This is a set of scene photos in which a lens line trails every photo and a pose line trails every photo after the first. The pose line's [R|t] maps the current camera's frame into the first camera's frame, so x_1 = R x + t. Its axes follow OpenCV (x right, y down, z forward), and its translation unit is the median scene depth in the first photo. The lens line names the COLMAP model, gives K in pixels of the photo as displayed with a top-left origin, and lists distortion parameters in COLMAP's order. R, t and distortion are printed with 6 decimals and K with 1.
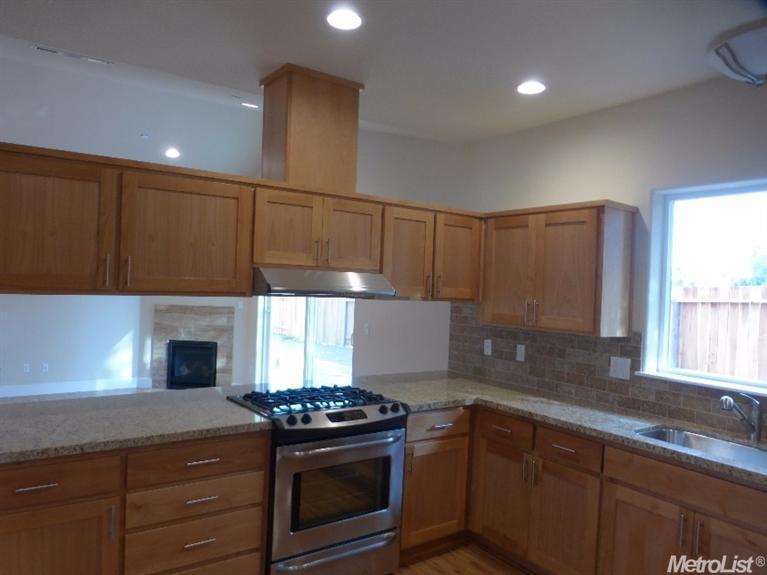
lens RADIAL K [[560.9, 0, 385.3], [0, 560.9, 285.6], [0, 0, 1]] dist [-0.000997, 0.007454]
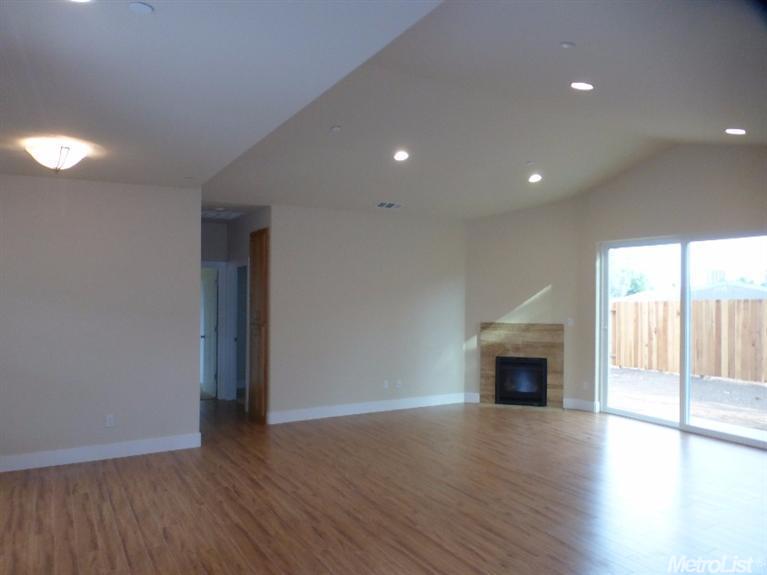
lens RADIAL K [[560.9, 0, 379.8], [0, 560.9, 285.9], [0, 0, 1]] dist [-0.000997, 0.007454]
pose [[0.998171, -0.011951, -0.059266, -1.227893], [0.011604, 0.999913, -0.006194, -0.065797], [0.059335, 0.005495, 0.998223, -0.097630]]
